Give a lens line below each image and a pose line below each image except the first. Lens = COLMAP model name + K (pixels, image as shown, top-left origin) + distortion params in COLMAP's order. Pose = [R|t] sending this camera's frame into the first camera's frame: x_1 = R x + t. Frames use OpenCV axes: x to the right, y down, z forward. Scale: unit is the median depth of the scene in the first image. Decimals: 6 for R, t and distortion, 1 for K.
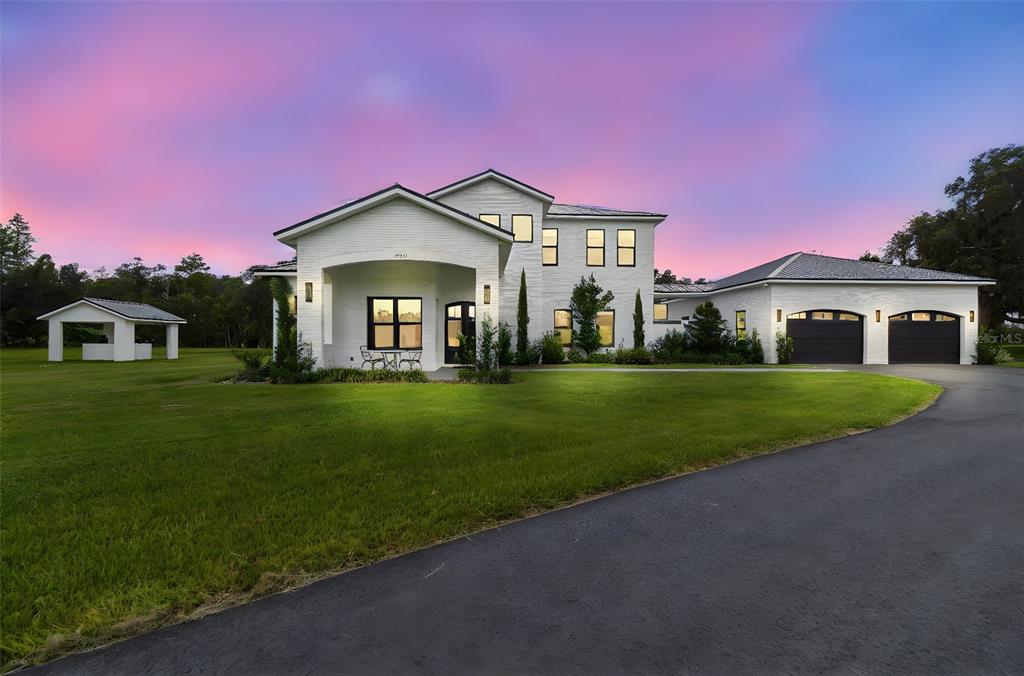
lens RADIAL K [[457.5, 0, 512.6], [0, 457.5, 338.9], [0, 0, 1]] dist [0.011929, -0.000754]
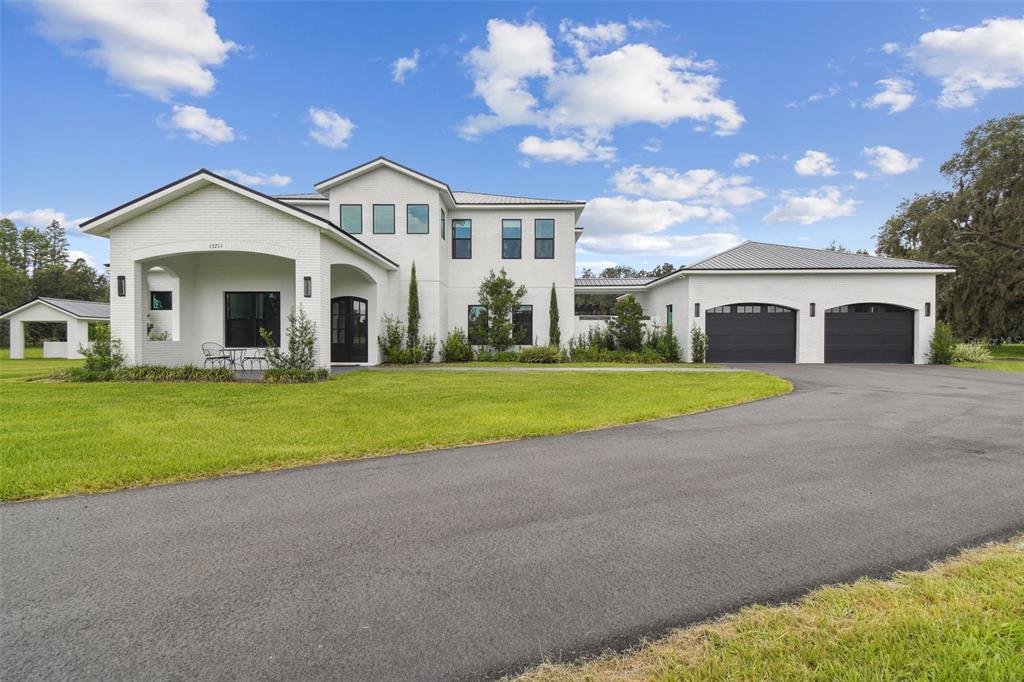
lens RADIAL K [[458.5, 0, 513.6], [0, 458.5, 343.7], [0, 0, 1]] dist [0.025004, -0.011569]
pose [[0.997303, -0.001070, -0.073381, 0.273325], [0.002008, 0.999917, 0.012710, 0.004207], [0.073361, -0.012823, 0.997223, 0.063000]]
